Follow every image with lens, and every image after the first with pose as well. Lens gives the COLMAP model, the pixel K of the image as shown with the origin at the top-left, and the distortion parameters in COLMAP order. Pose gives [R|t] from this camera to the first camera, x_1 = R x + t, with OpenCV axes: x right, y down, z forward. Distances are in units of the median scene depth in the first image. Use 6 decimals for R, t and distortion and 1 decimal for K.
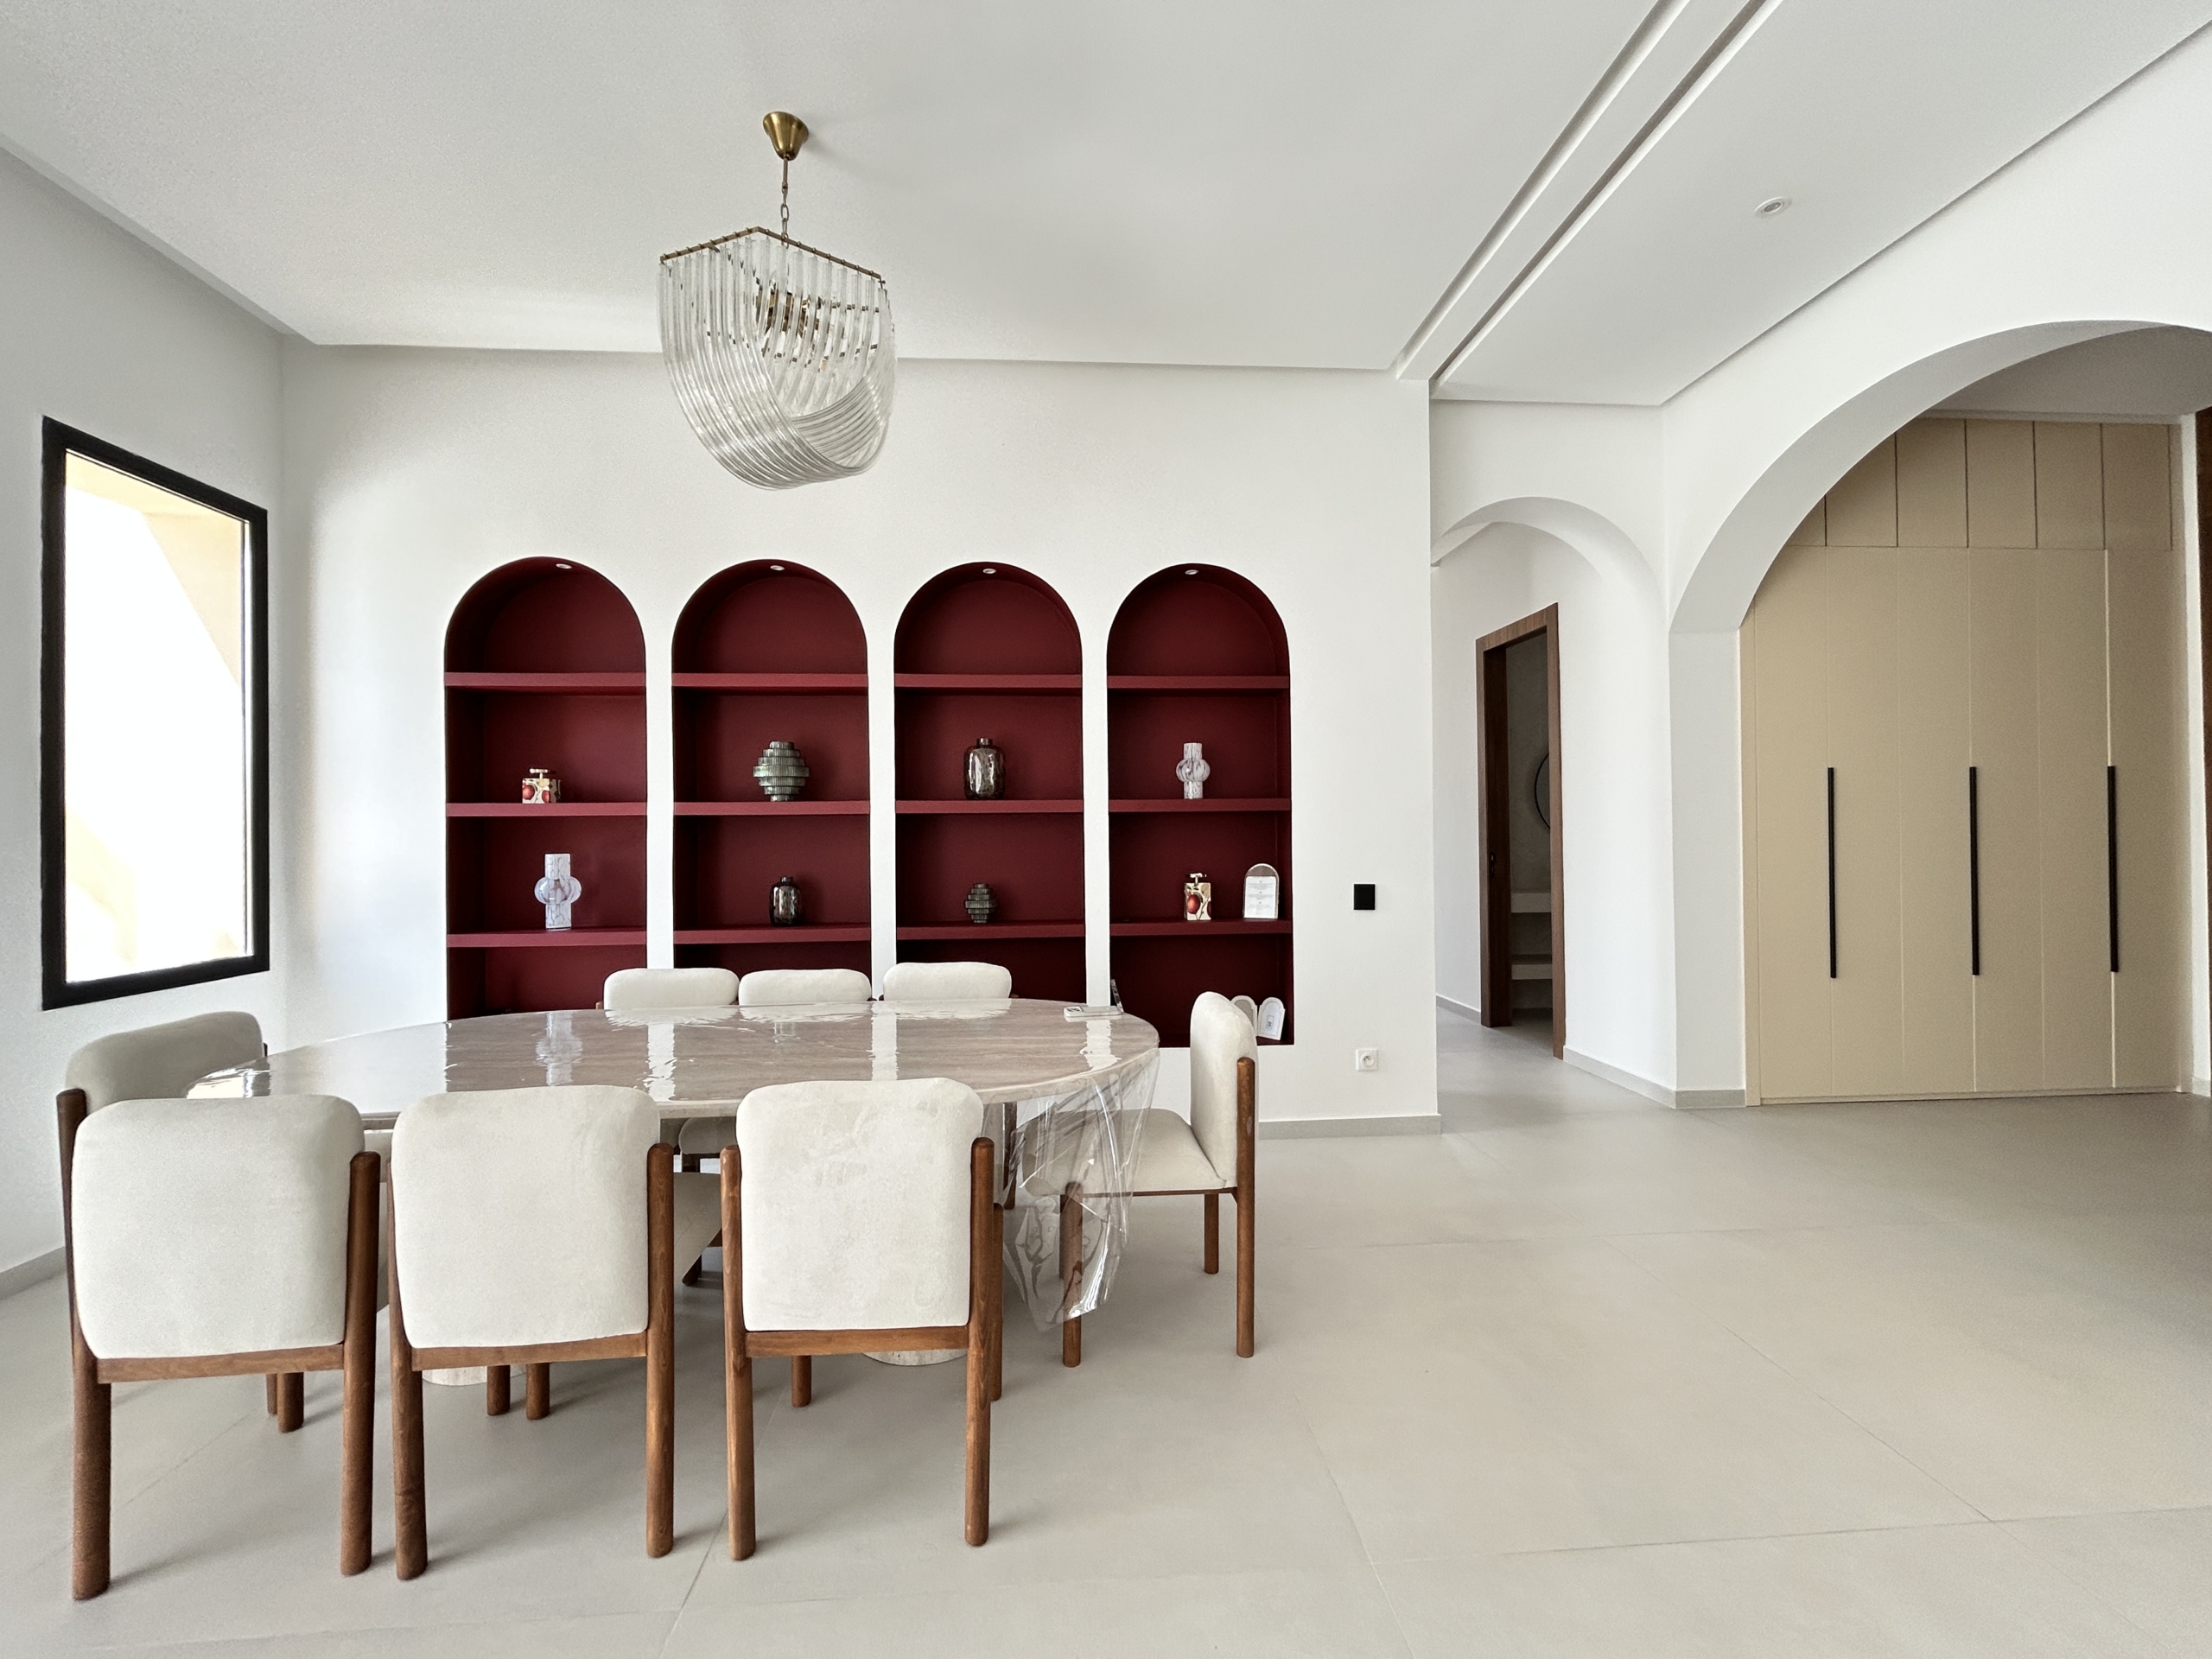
lens RADIAL K [[900.4, 0, 1107.3], [0, 900.4, 828.1], [0, 0, 1]] dist [-0.002953, 0.001886]
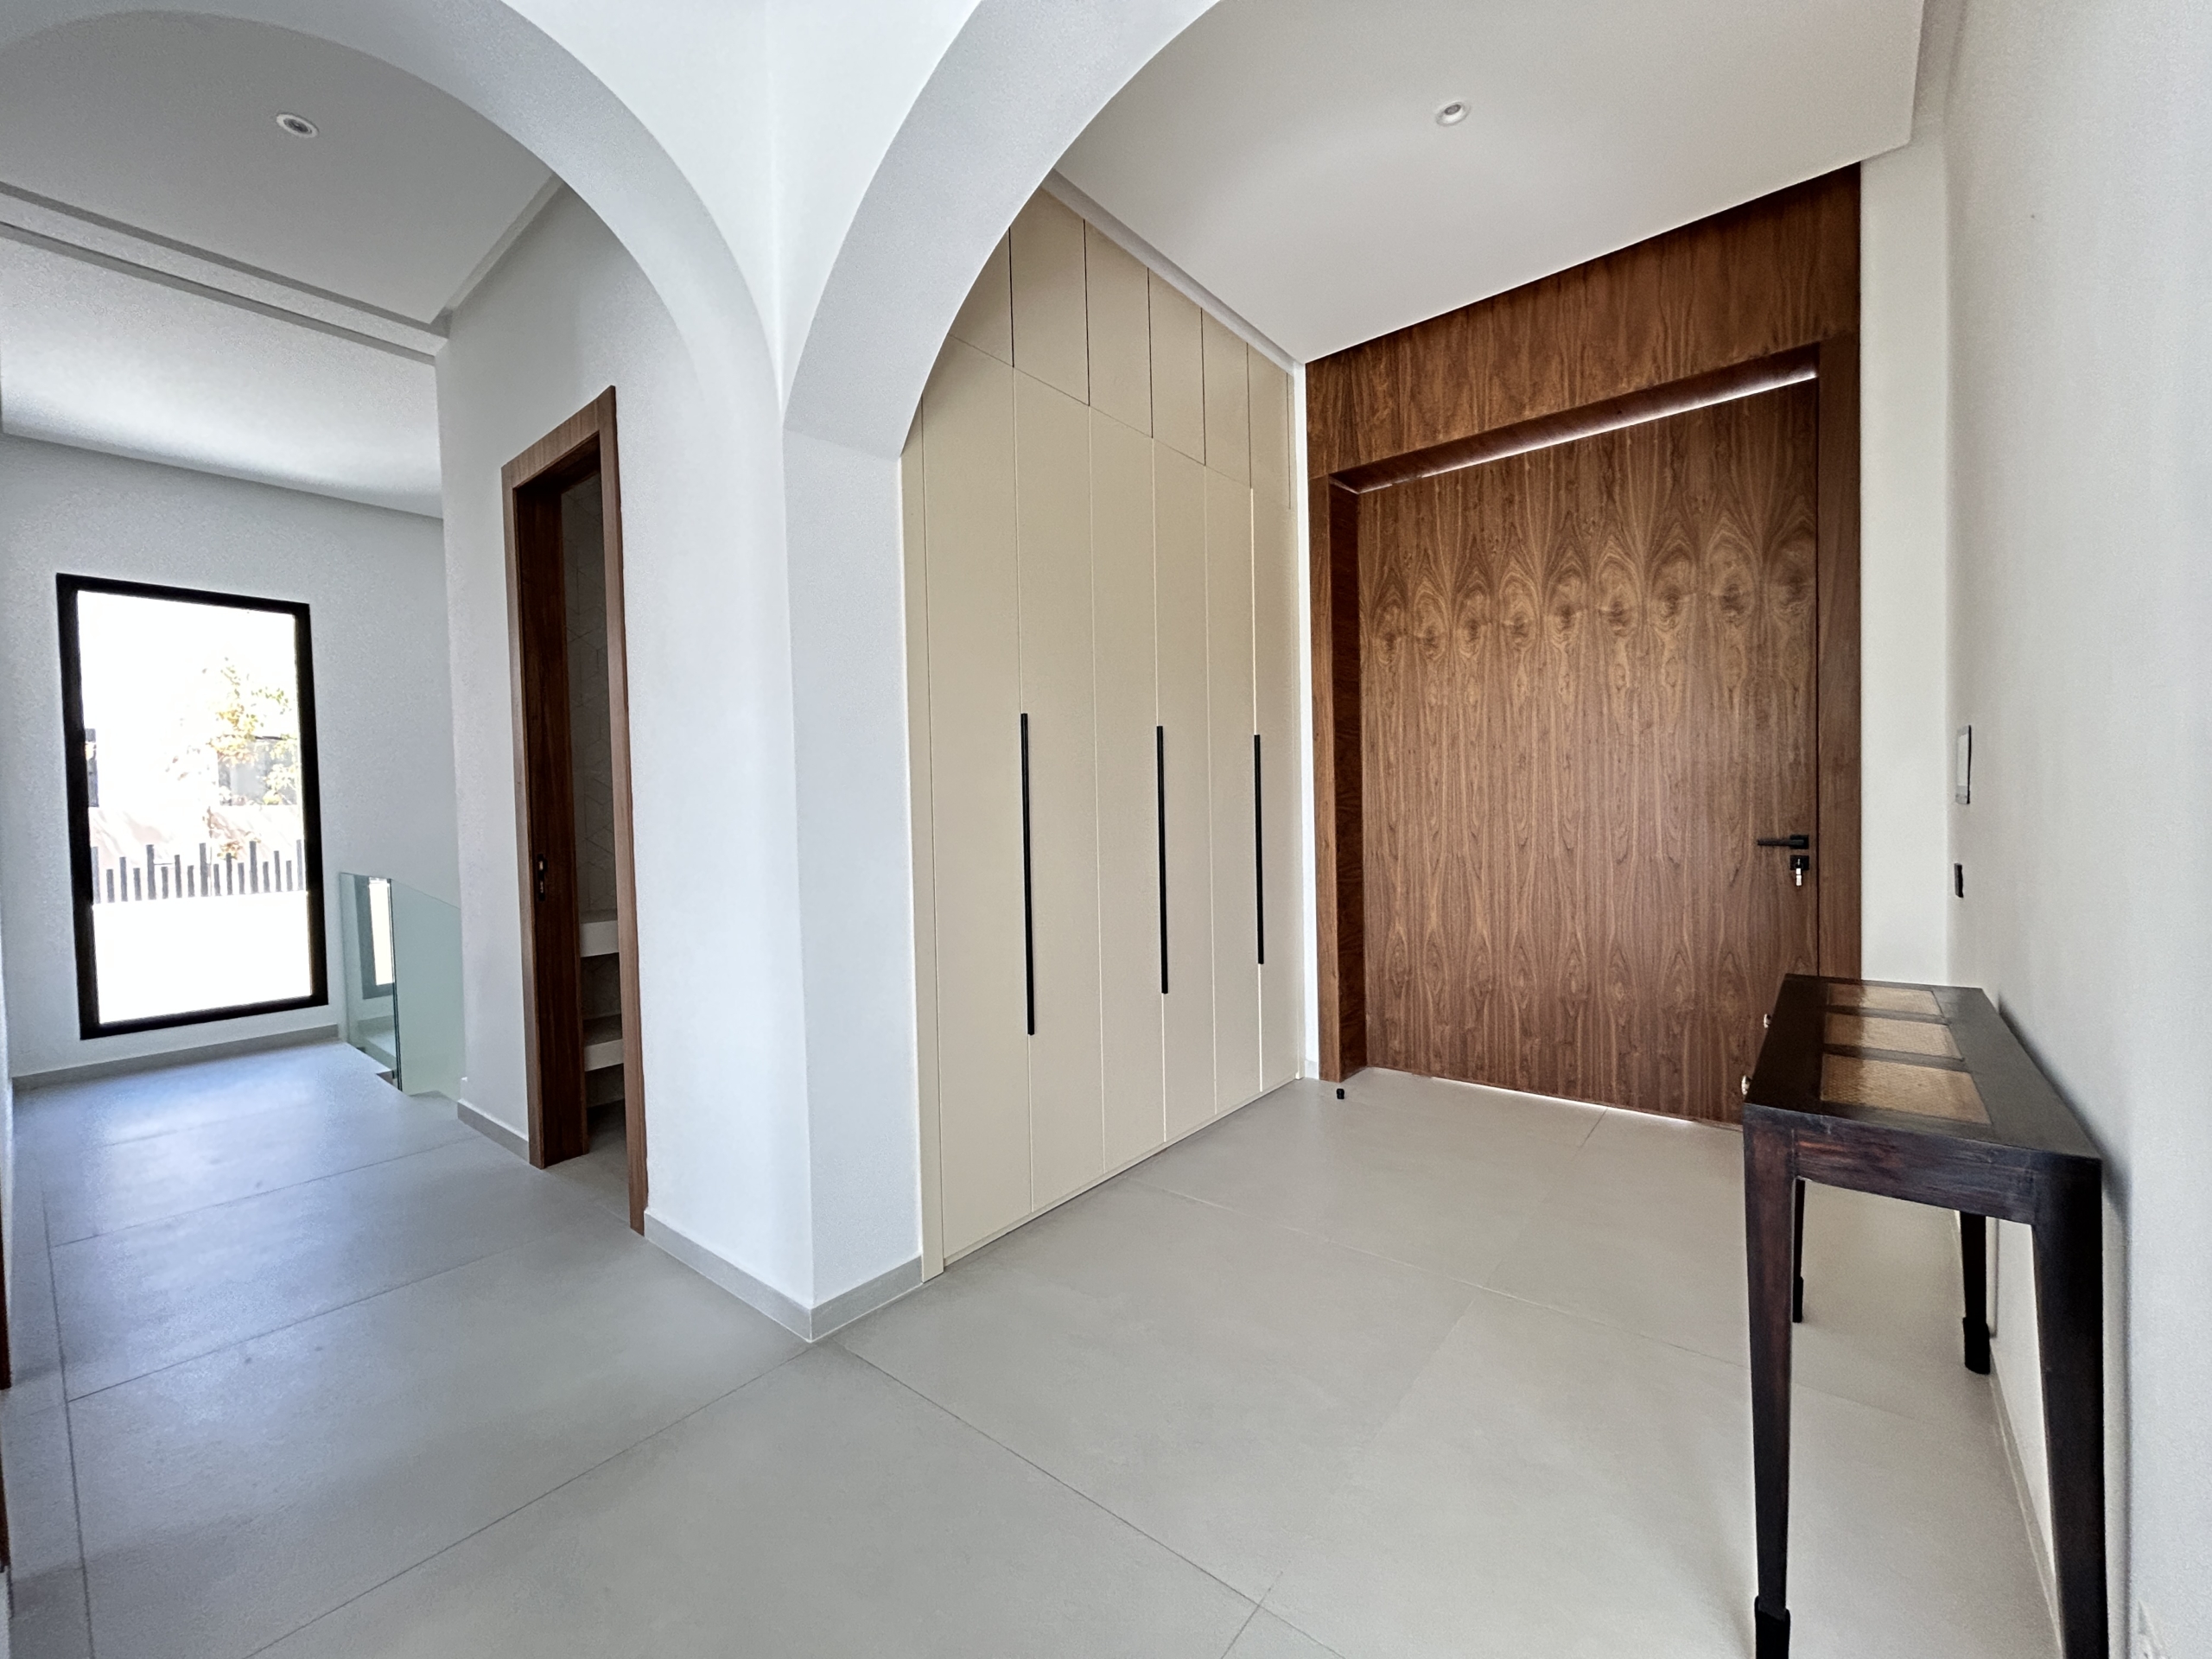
lens RADIAL K [[900.4, 0, 1105.2], [0, 900.4, 825.5], [0, 0, 1]] dist [-0.002953, 0.001886]
pose [[0.682762, -0.023140, 0.730274, 0.405630], [0.012226, 0.999720, 0.020247, 0.002266], [-0.730538, -0.004896, 0.682854, 0.565183]]
